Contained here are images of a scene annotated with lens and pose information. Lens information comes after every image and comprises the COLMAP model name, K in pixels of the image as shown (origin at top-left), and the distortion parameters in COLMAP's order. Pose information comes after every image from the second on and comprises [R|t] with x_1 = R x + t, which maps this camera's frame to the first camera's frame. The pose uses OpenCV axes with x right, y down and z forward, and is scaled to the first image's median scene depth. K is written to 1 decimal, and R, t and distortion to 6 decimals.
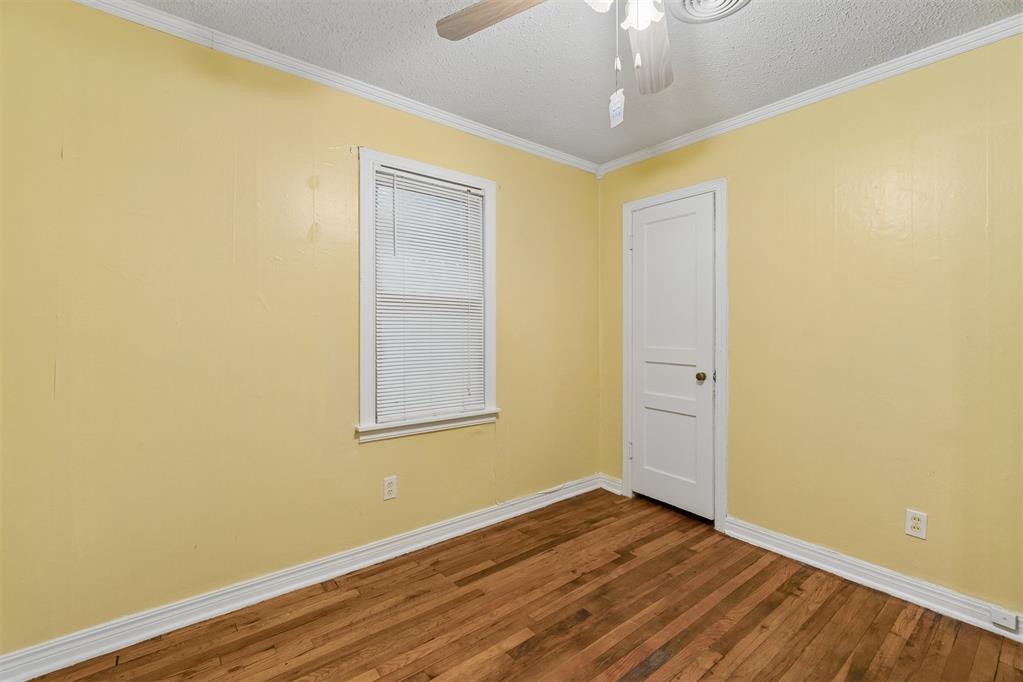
lens RADIAL K [[440.9, 0, 509.2], [0, 440.9, 333.0], [0, 0, 1]] dist [-0.007524, 0.002450]
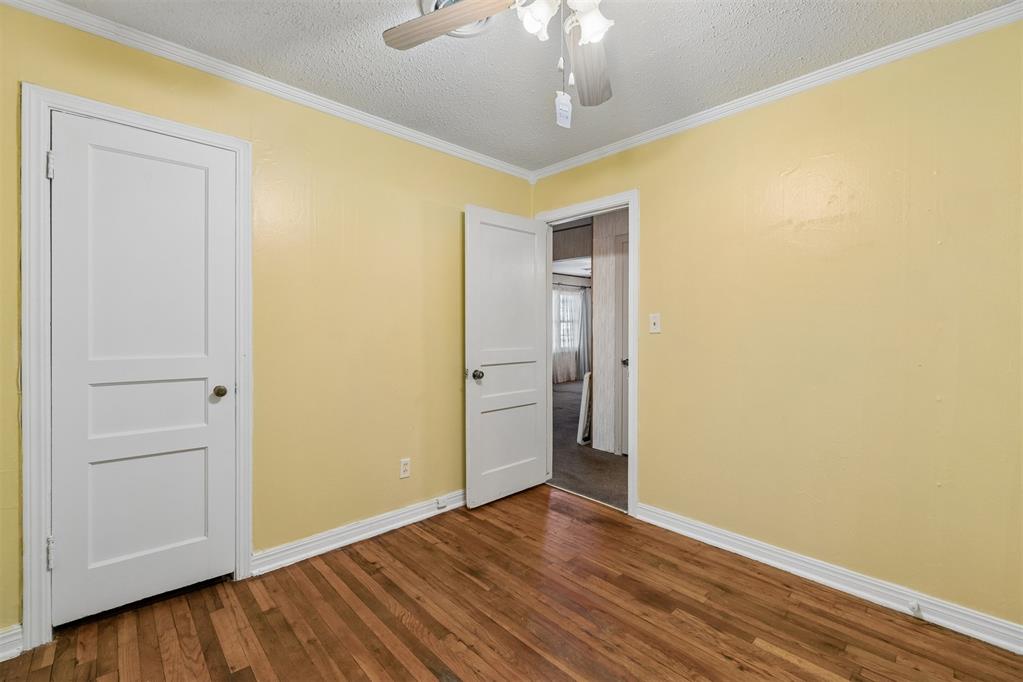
lens RADIAL K [[440.9, 0, 509.4], [0, 440.9, 336.5], [0, 0, 1]] dist [-0.007524, 0.002450]
pose [[-0.089676, -0.022771, 0.995711, -0.433627], [0.005220, 0.999714, 0.023332, -0.012802], [-0.995957, 0.007290, -0.089532, 0.705028]]
